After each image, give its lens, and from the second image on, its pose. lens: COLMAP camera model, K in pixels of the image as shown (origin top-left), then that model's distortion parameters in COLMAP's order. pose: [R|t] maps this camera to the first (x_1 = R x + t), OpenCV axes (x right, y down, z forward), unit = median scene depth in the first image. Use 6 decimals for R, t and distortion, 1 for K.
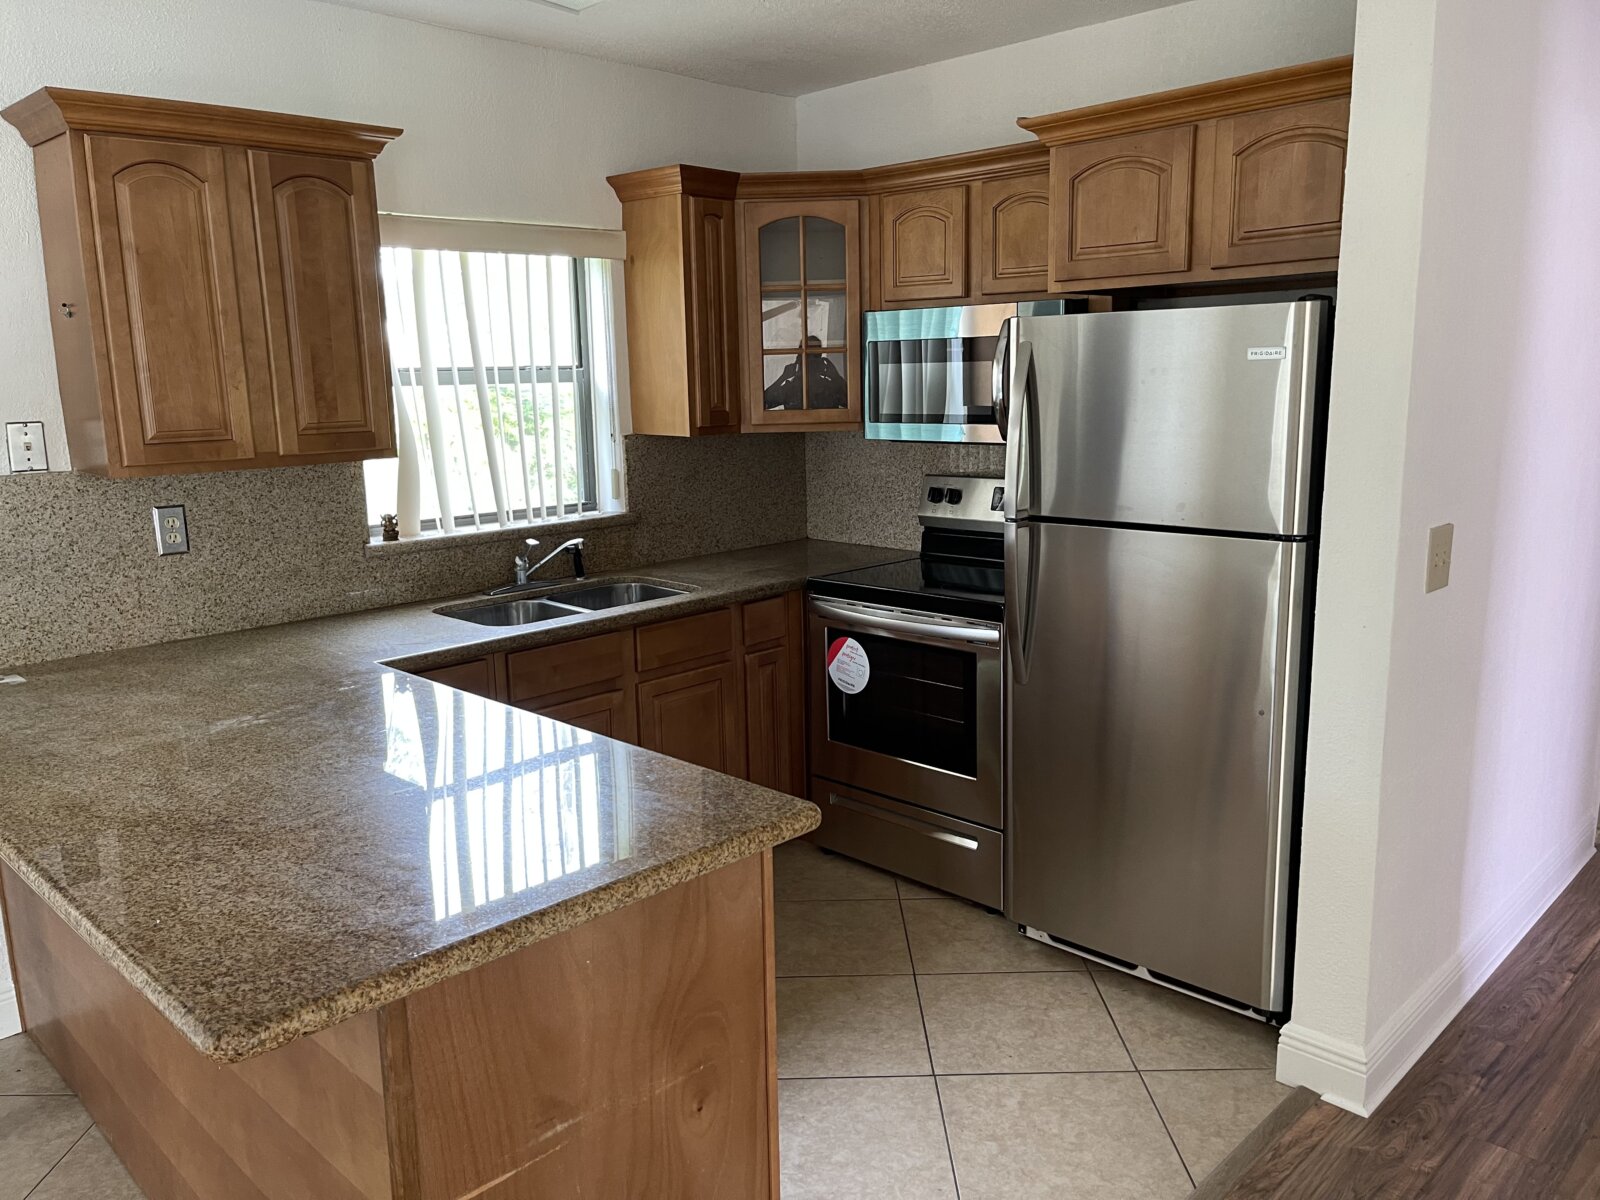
lens RADIAL K [[1220.4, 0, 800.0], [0, 1220.4, 600.0], [0, 0, 1]] dist [0.016558, -0.058814]
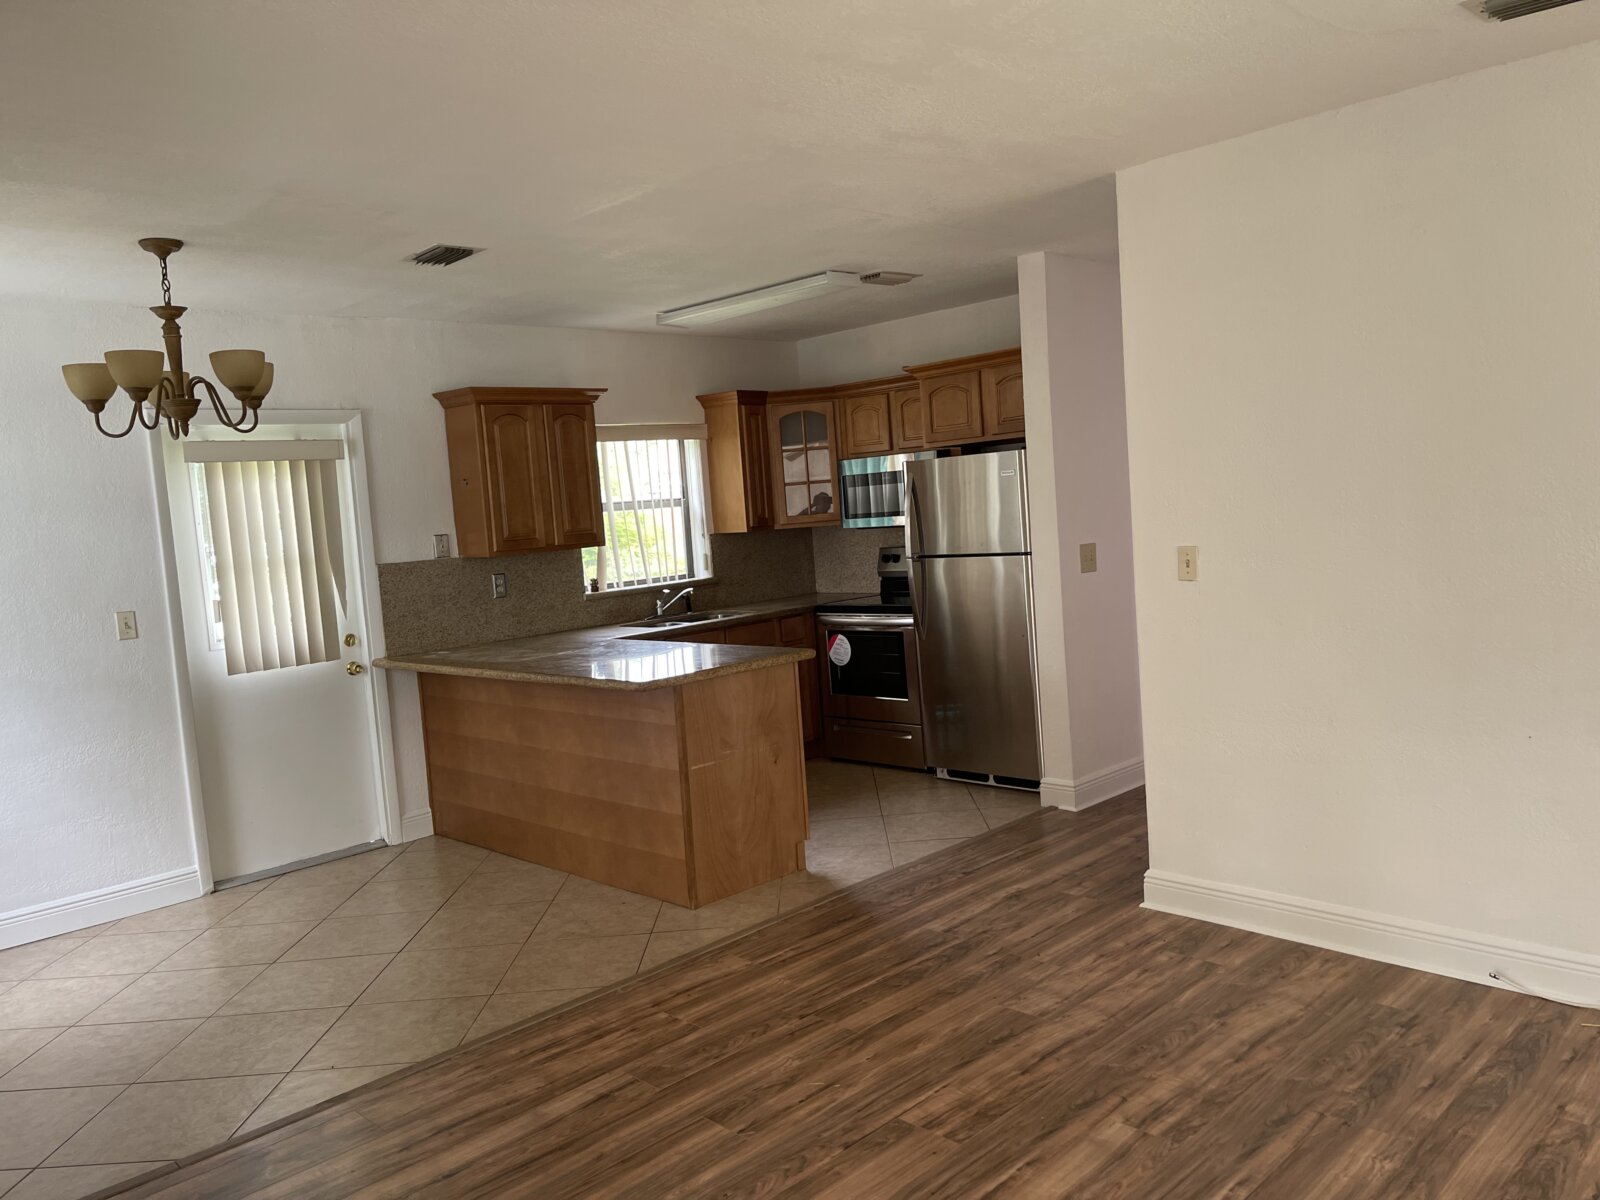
lens RADIAL K [[1220.4, 0, 800.0], [0, 1220.4, 600.0], [0, 0, 1]] dist [0.016558, -0.058814]
pose [[0.998471, -0.051142, -0.020958, 0.022946], [0.048616, 0.993054, -0.107150, 0.173882], [0.026292, 0.105967, 0.994022, -0.838911]]
